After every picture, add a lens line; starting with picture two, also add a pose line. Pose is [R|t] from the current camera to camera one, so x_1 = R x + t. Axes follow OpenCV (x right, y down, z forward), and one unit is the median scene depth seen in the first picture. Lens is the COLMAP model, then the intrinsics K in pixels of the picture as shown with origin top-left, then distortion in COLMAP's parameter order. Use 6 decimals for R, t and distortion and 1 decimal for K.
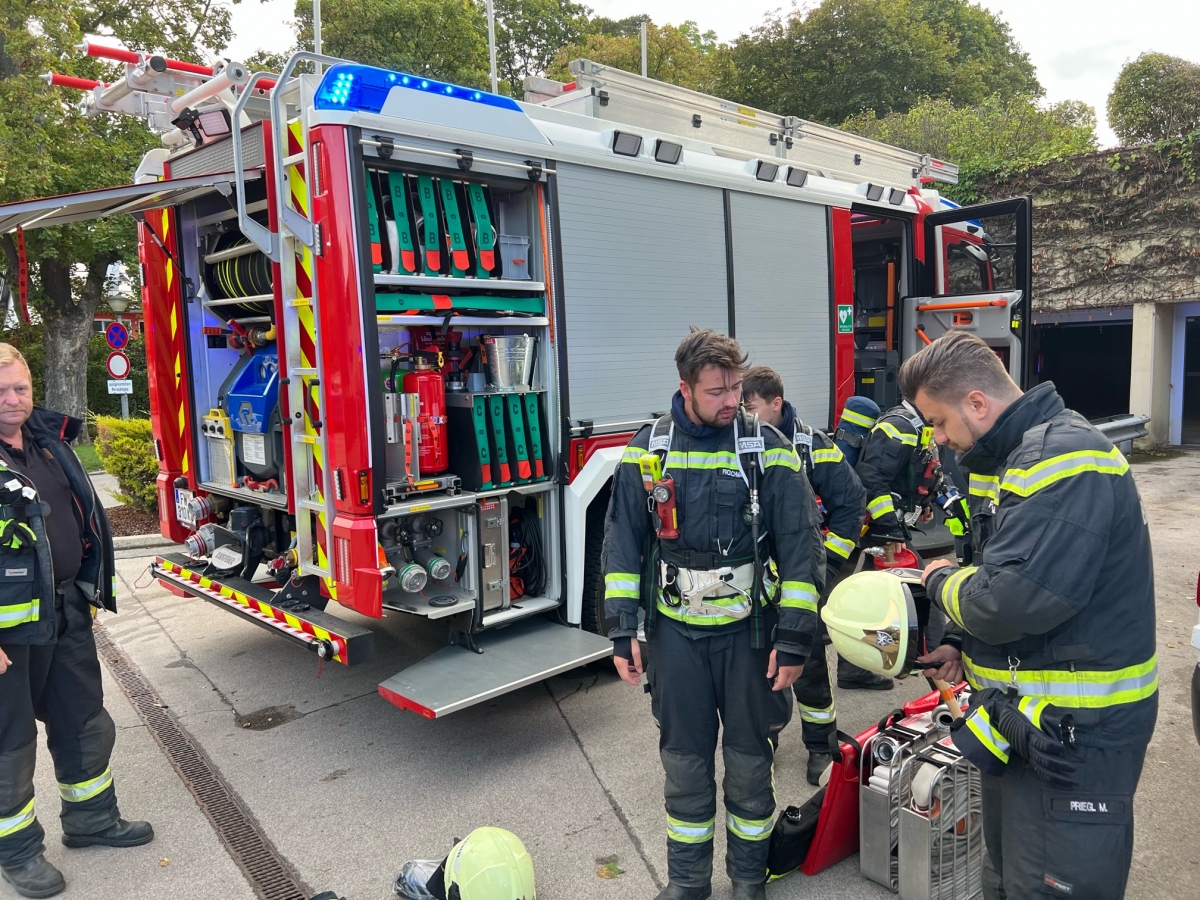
lens RADIAL K [[914.4, 0, 598.8], [0, 914.4, 445.0], [0, 0, 1]] dist [0.049337, -0.034509]
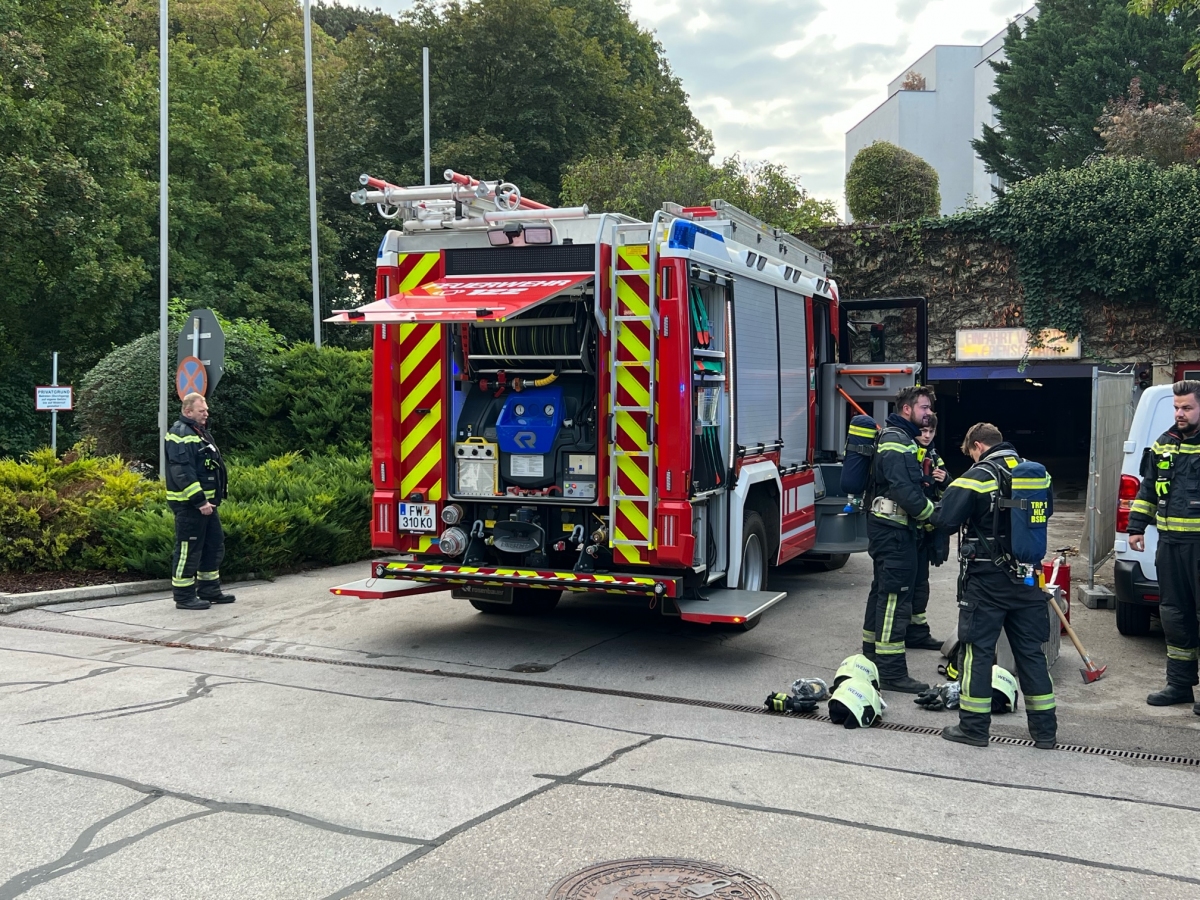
lens RADIAL K [[1275.0, 0, 598.9], [0, 1275.0, 450.8], [0, 0, 1]] dist [0.104844, 0.000000]
pose [[0.915985, 0.005689, 0.401172, -0.334069], [0.020854, 0.997873, -0.061765, 0.032774], [-0.400670, 0.064942, 0.913918, -0.248381]]
